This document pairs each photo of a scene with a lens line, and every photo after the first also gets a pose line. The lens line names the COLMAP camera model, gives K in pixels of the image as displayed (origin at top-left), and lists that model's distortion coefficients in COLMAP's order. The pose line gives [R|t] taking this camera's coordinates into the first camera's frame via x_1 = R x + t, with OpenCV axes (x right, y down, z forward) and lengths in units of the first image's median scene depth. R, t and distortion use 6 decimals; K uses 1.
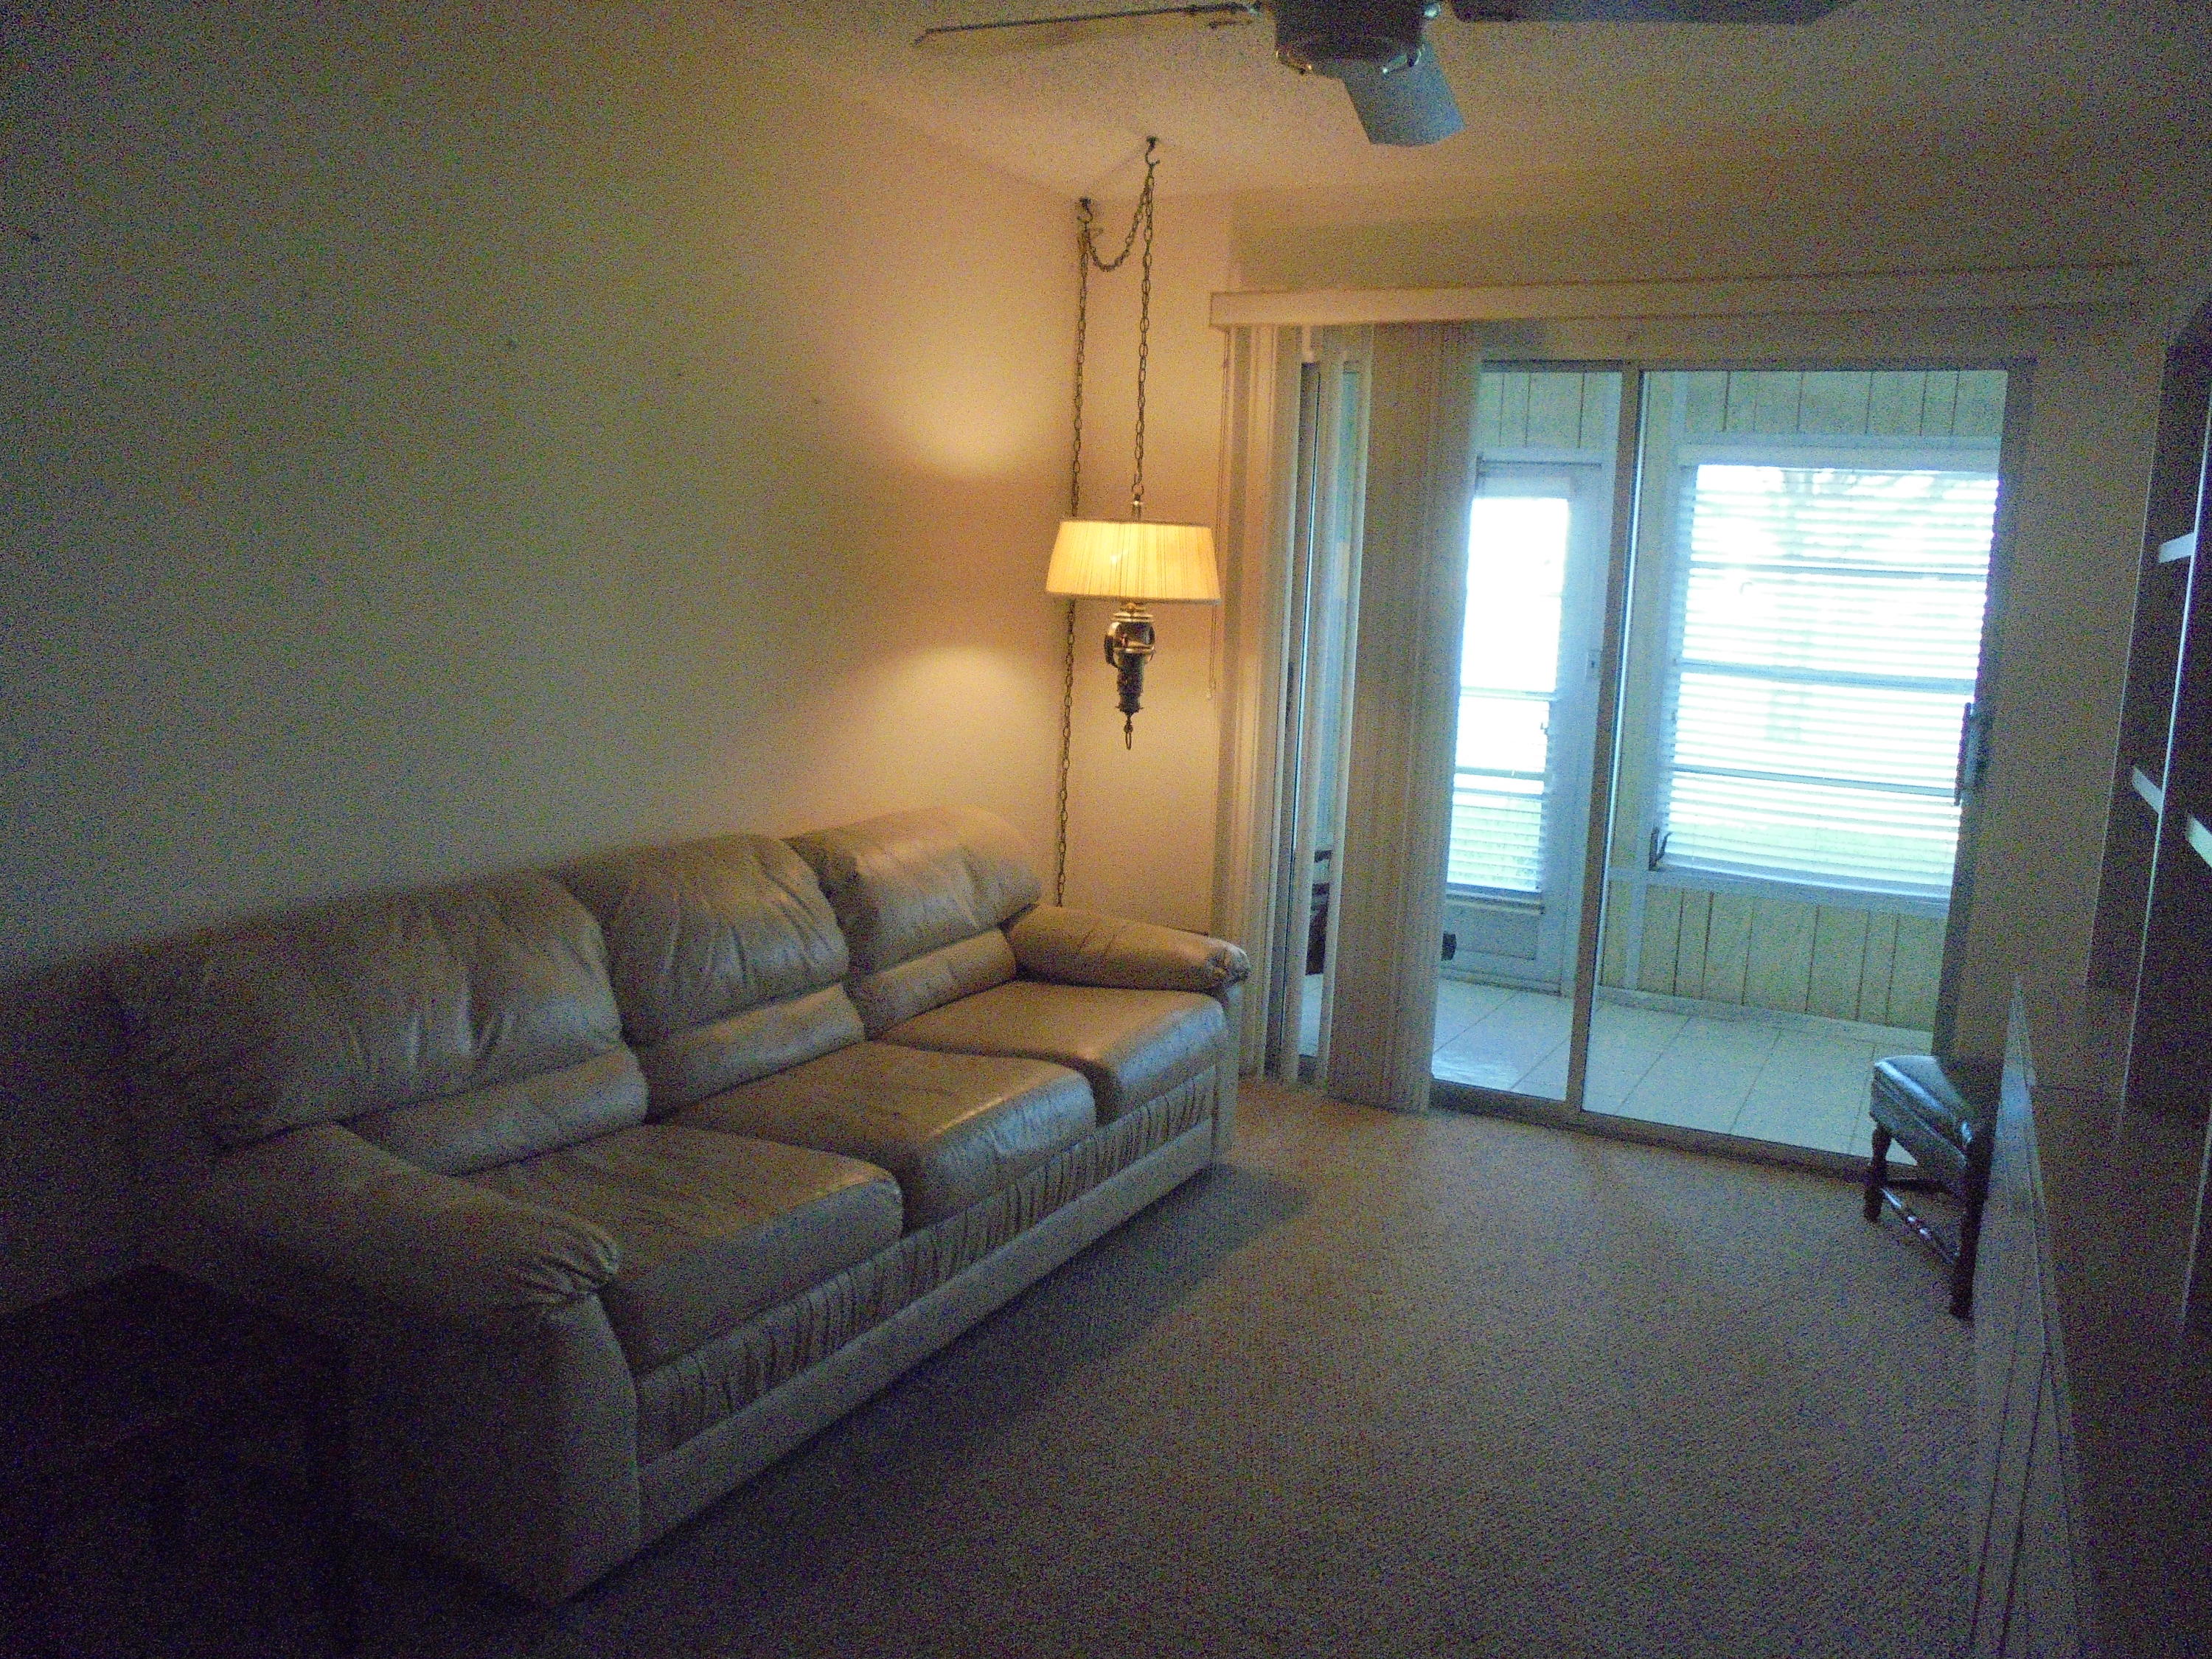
lens RADIAL K [[1675.9, 0, 1106.0], [0, 1675.9, 829.5], [0, 0, 1]] dist [-0.093135, -0.001828]
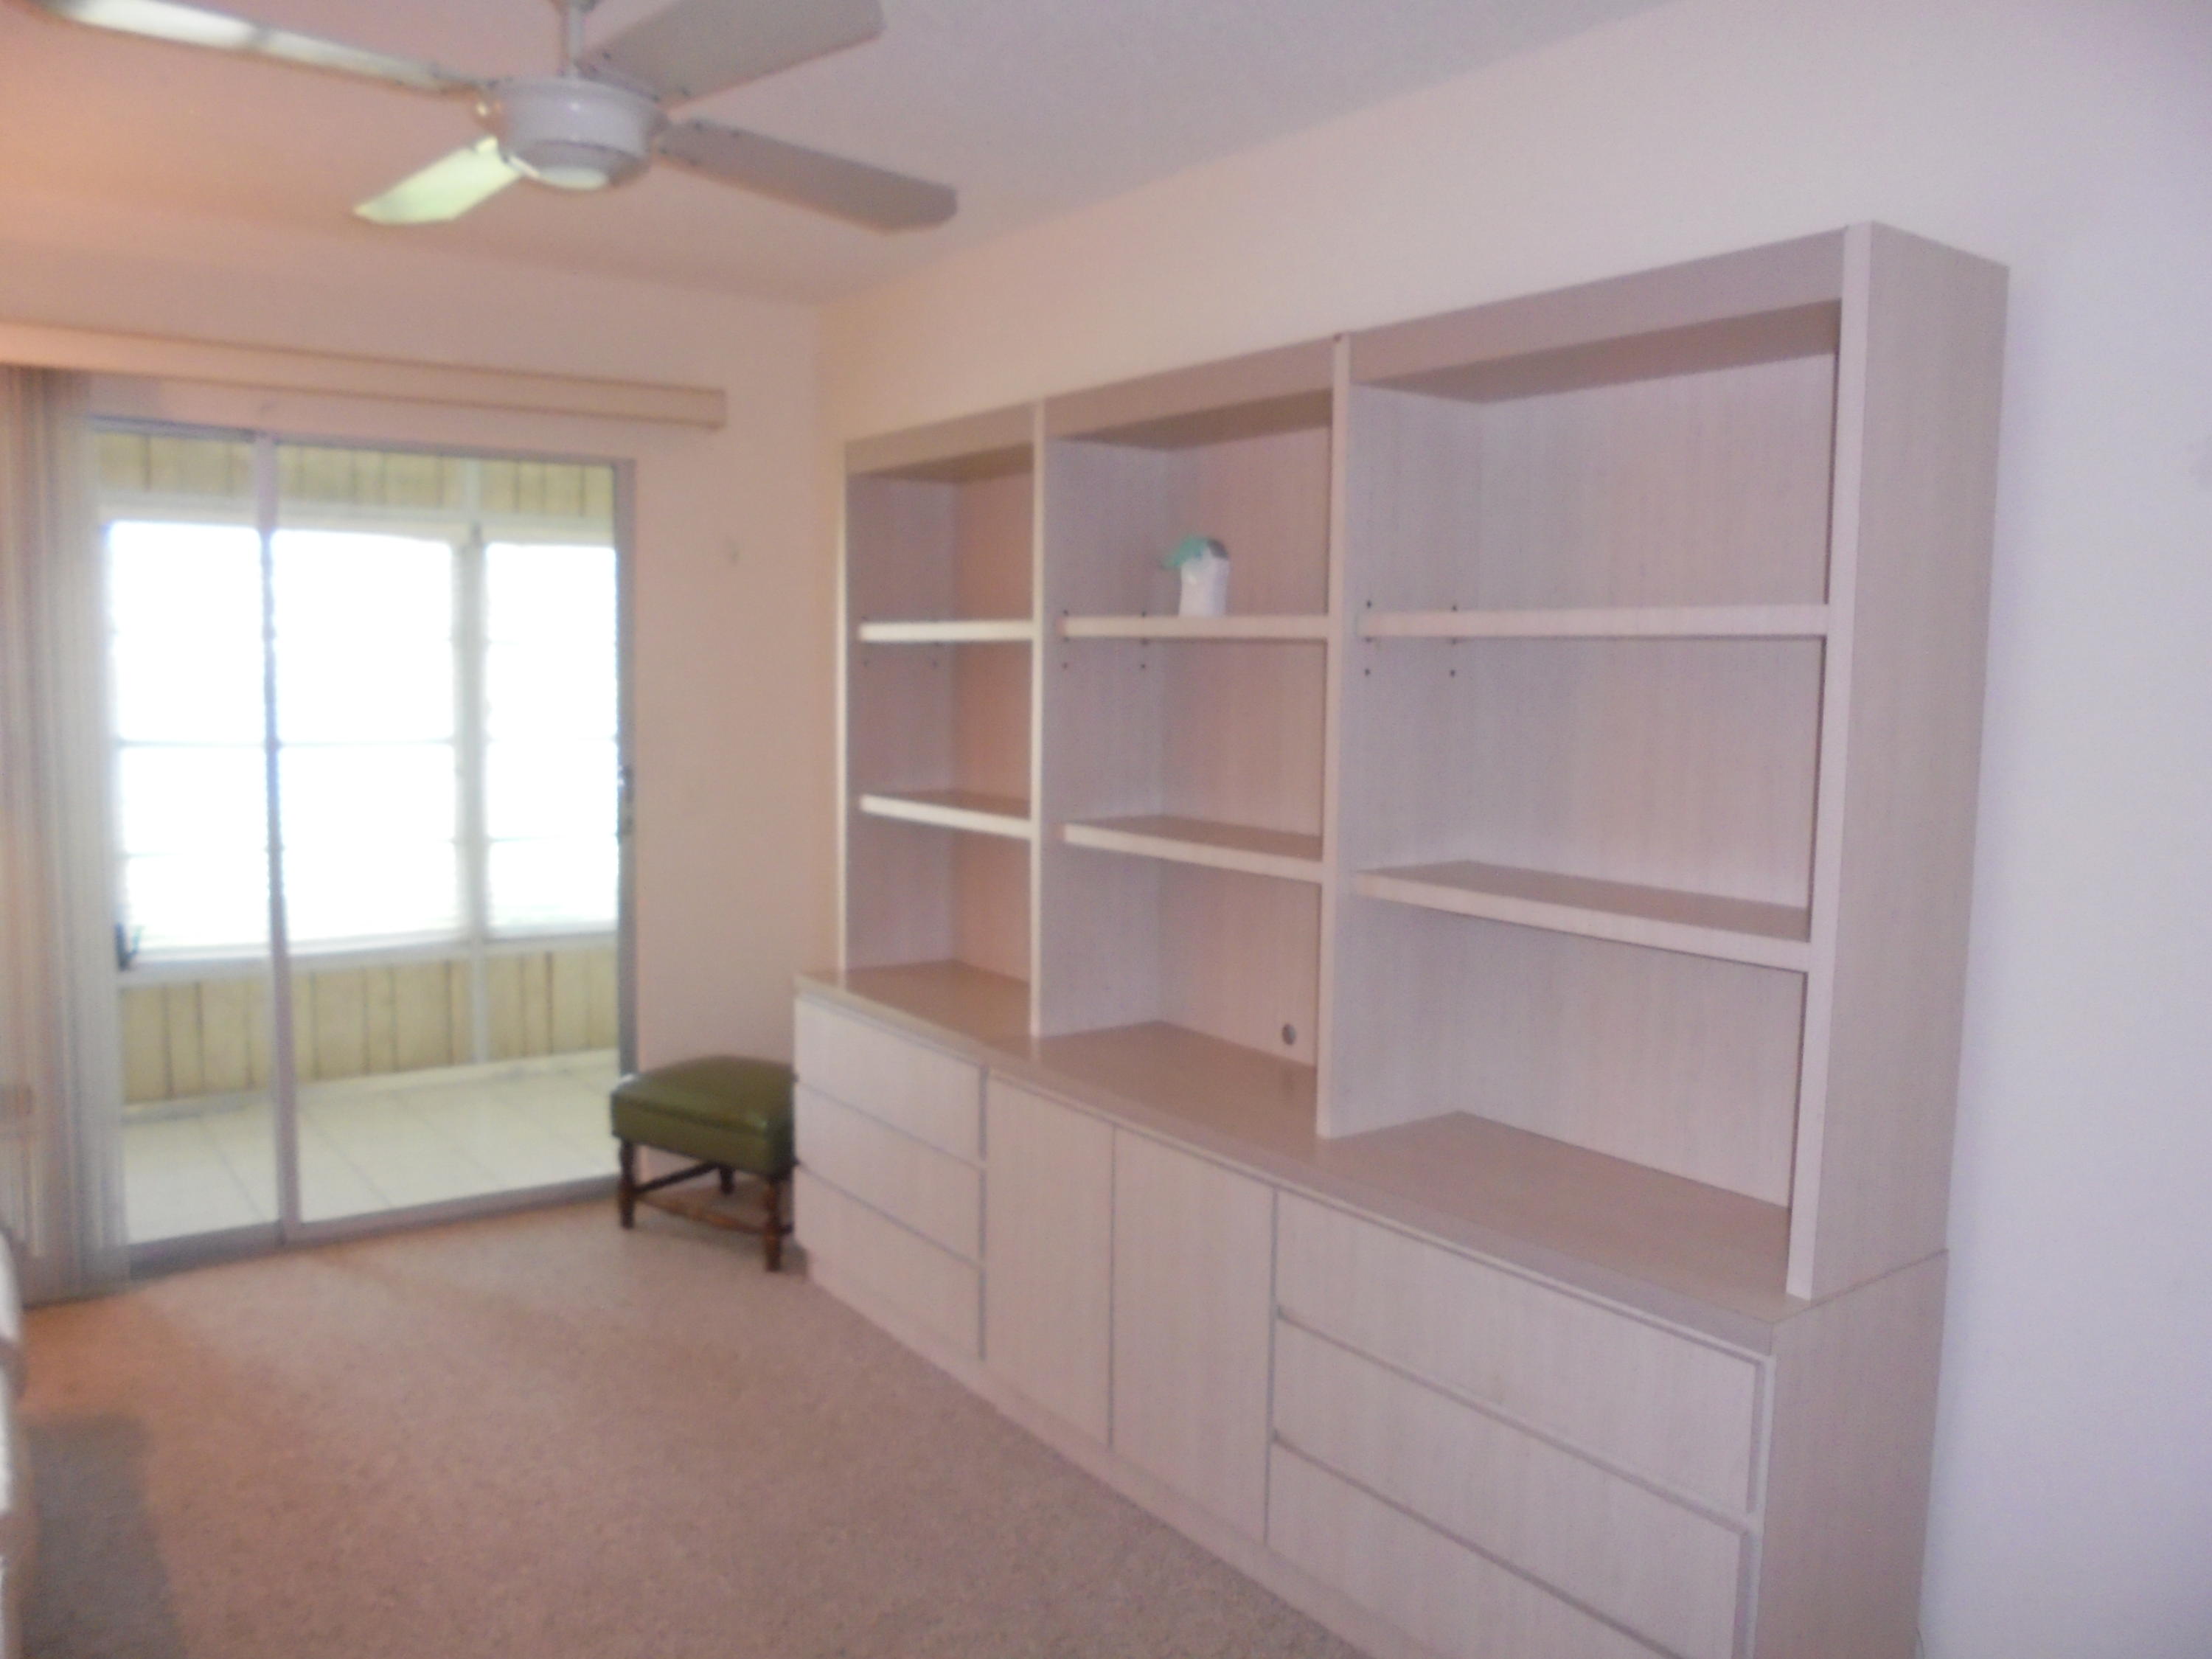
lens RADIAL K [[1675.9, 0, 1106.0], [0, 1675.9, 829.5], [0, 0, 1]] dist [-0.093135, -0.001828]
pose [[0.438505, -0.123843, 0.890155, -0.315130], [0.144452, 0.987295, 0.066198, -0.047234], [-0.887044, 0.099557, 0.450823, 0.170240]]
